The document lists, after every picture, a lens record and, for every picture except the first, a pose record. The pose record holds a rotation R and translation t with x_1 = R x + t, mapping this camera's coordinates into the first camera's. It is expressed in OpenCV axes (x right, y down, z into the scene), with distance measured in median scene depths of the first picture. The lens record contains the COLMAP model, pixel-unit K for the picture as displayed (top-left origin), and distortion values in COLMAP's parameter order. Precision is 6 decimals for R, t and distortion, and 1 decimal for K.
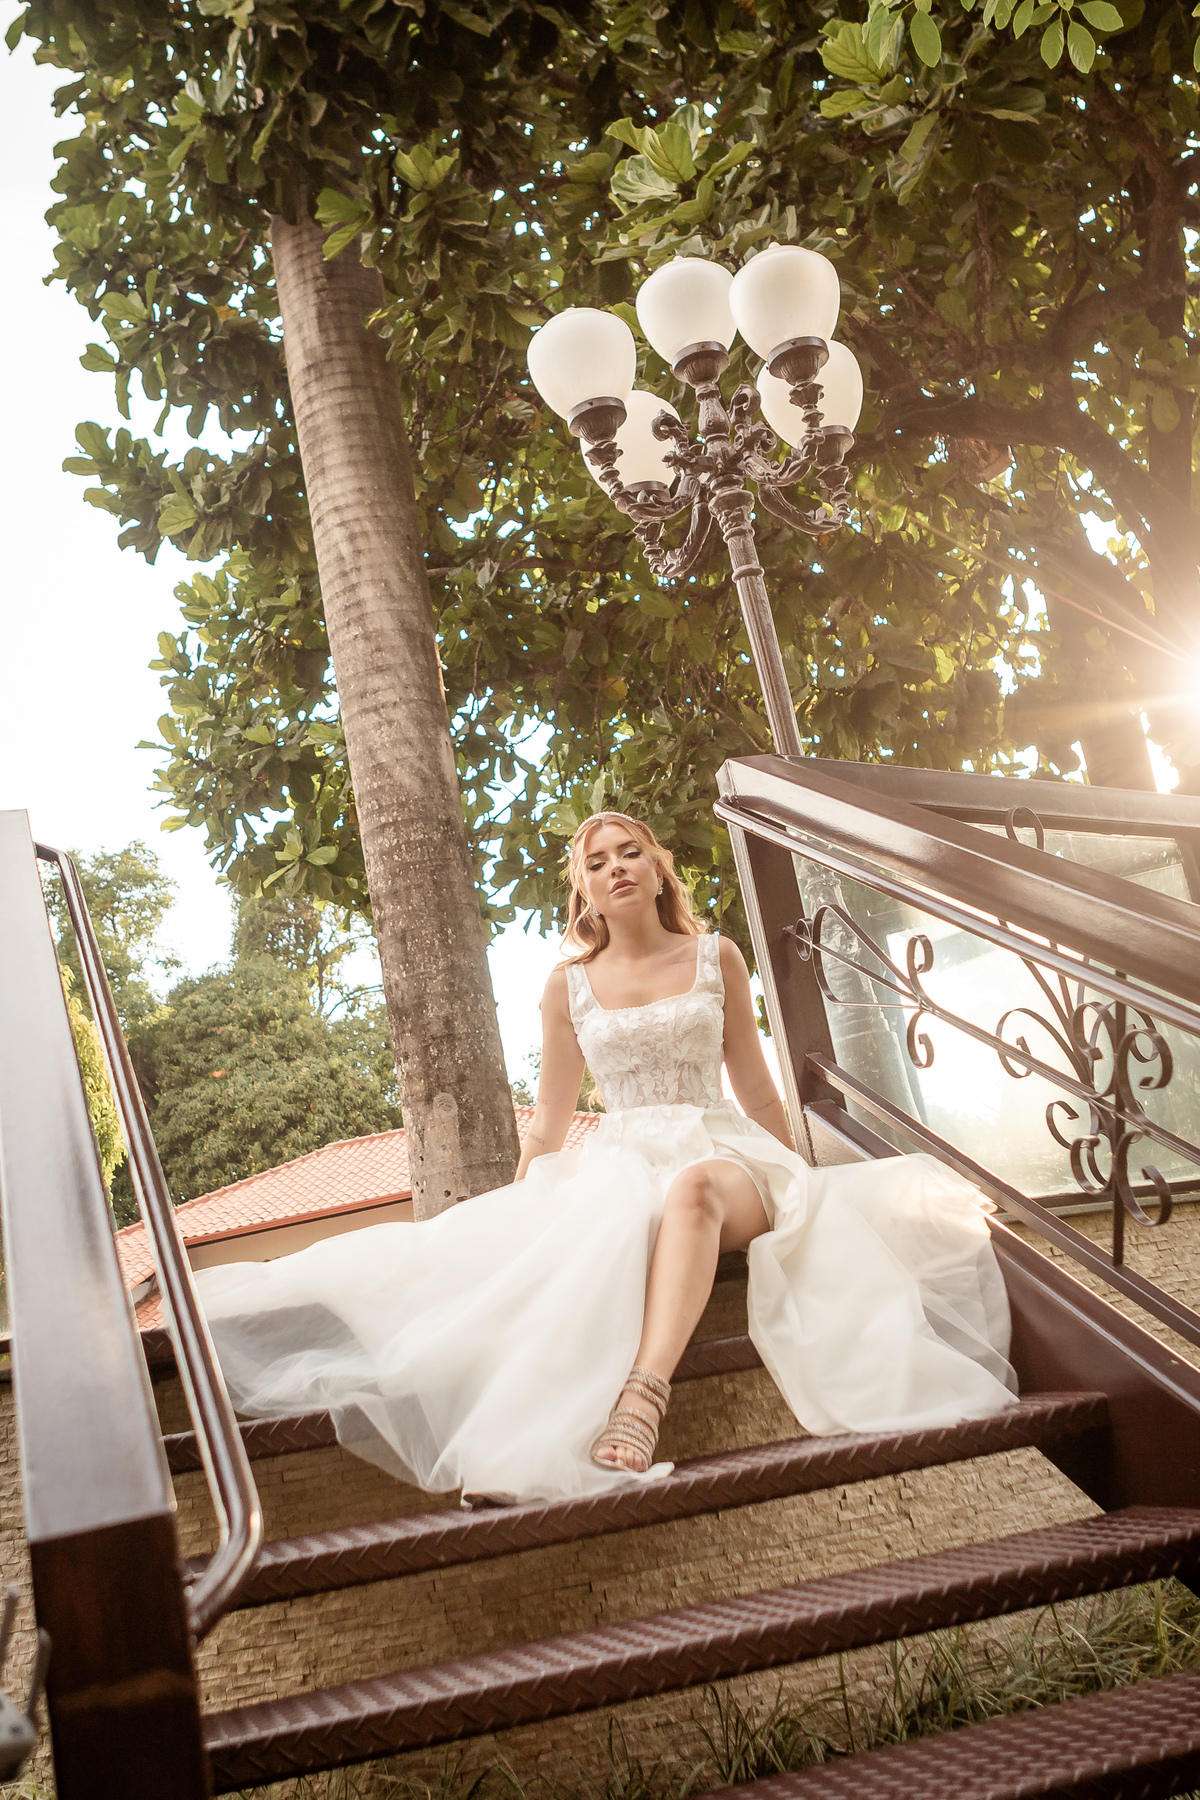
lens RADIAL K [[1978.3, 0, 600.0], [0, 1978.3, 900.0], [0, 0, 1]] dist [-0.024654, 0.012961]
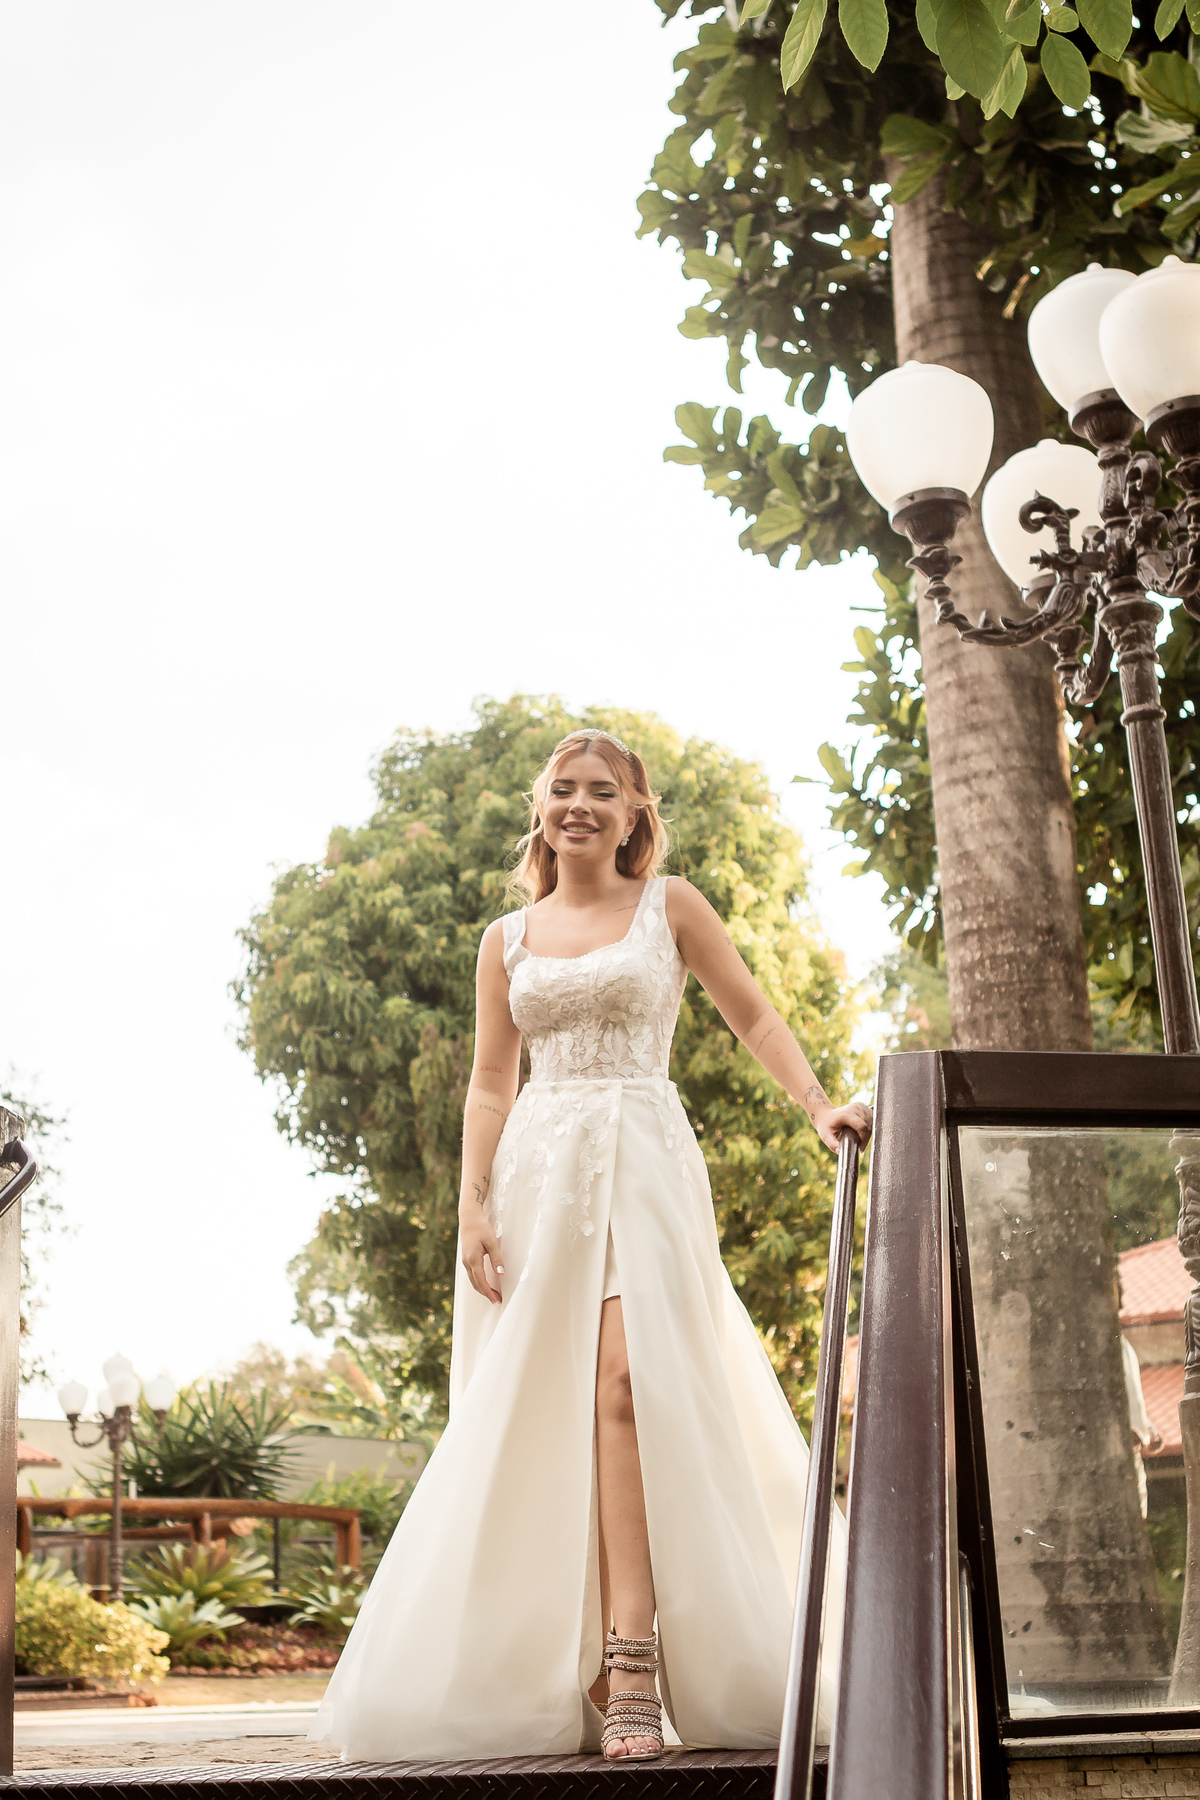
lens RADIAL K [[2490.4, 0, 600.0], [0, 2490.4, 900.0], [0, 0, 1]] dist [-0.000971, 0.010517]
pose [[0.904012, 0.026005, -0.426715, 0.174502], [-0.016549, 0.999529, 0.025853, -0.072586], [0.427186, -0.016309, 0.904017, 0.058343]]
